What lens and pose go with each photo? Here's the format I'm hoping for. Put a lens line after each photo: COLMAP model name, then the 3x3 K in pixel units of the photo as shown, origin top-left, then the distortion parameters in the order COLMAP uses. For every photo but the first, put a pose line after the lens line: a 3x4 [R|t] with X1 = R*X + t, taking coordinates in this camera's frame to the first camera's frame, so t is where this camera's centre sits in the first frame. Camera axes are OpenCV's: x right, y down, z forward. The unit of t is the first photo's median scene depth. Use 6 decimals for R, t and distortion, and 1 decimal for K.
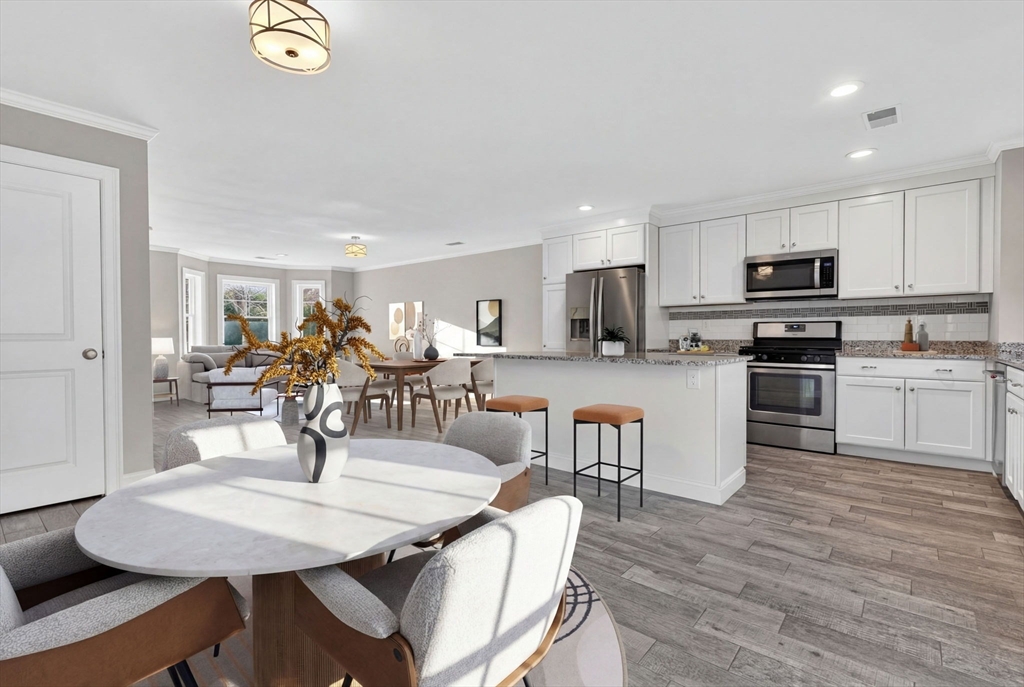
lens RADIAL K [[476.0, 0, 515.9], [0, 476.0, 345.2], [0, 0, 1]] dist [-0.004377, -0.000839]
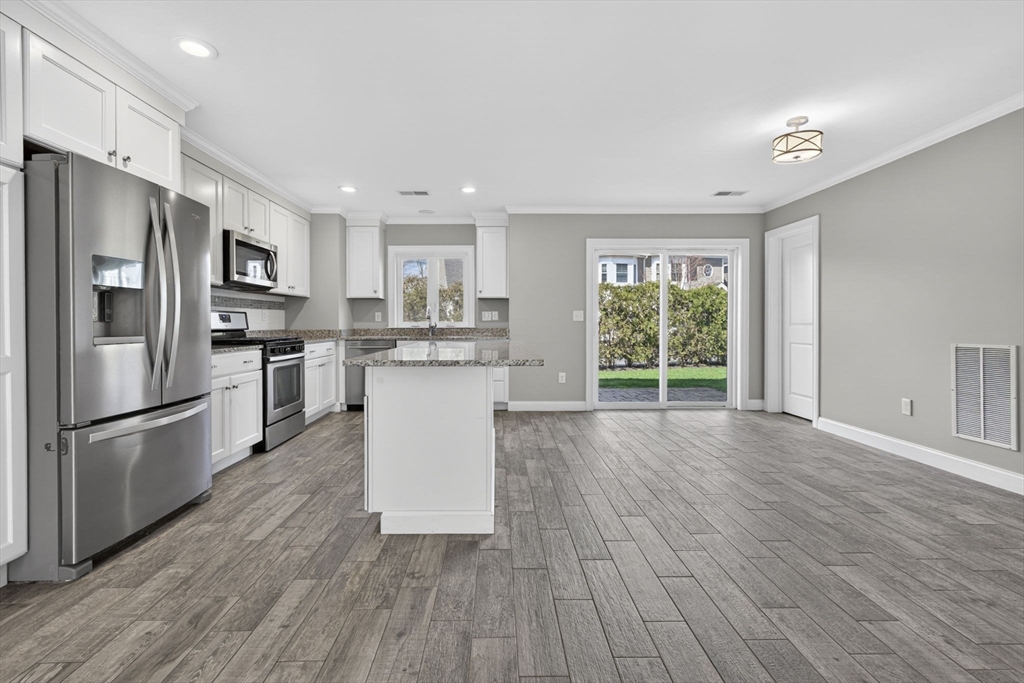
lens RADIAL K [[437.0, 0, 515.6], [0, 437.0, 326.1], [0, 0, 1]] dist [0.000382, 0.000051]
pose [[-0.650467, -0.002234, 0.759531, -0.432359], [0.020238, 0.999590, 0.020272, -0.029656], [-0.759265, 0.028557, -0.650155, 1.221884]]
